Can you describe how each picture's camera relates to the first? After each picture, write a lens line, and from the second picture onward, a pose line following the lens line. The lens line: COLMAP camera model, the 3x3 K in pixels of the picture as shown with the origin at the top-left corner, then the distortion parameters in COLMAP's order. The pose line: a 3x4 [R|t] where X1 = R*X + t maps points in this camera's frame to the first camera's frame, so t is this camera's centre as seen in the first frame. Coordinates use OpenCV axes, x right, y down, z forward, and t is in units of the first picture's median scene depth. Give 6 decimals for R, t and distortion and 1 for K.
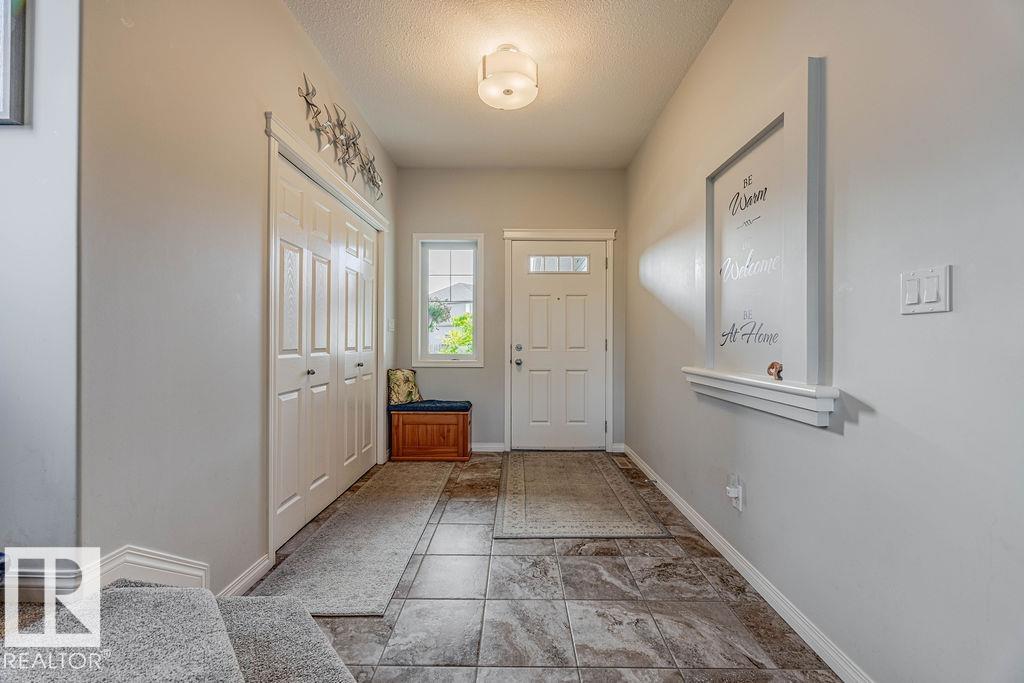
lens RADIAL K [[386.6, 0, 518.3], [0, 386.6, 339.7], [0, 0, 1]] dist [-0.001827, -0.000651]
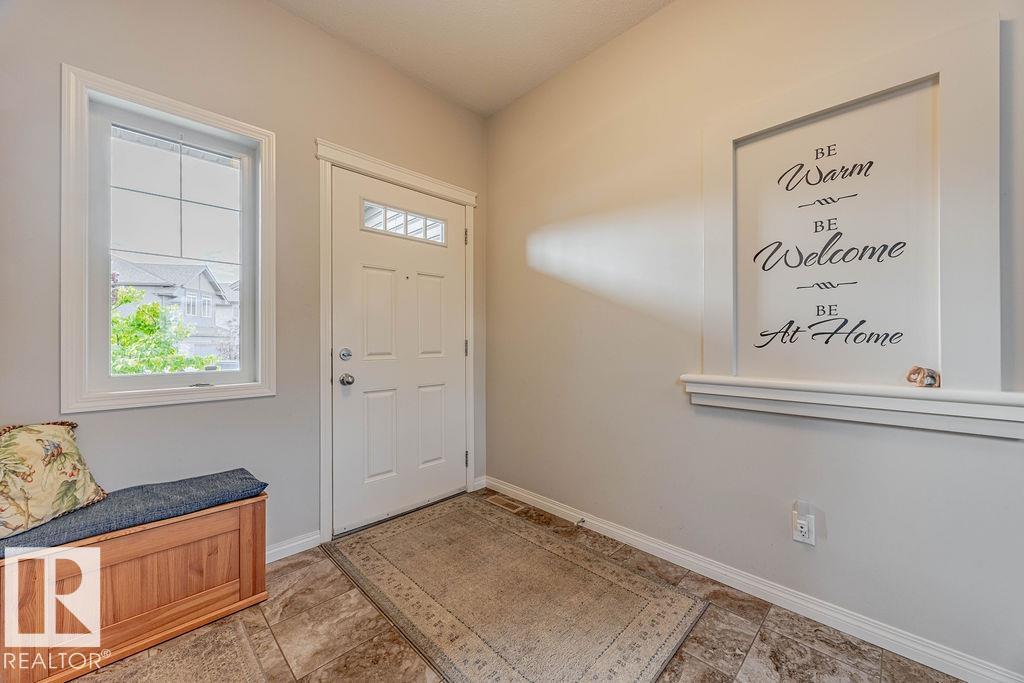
lens RADIAL K [[386.6, 0, 515.3], [0, 386.6, 339.1], [0, 0, 1]] dist [-0.001827, -0.000651]
pose [[0.708570, -0.003229, 0.705633, -0.262066], [0.003676, 0.999993, 0.000885, -0.002596], [-0.705631, 0.001967, 0.708577, 0.482334]]
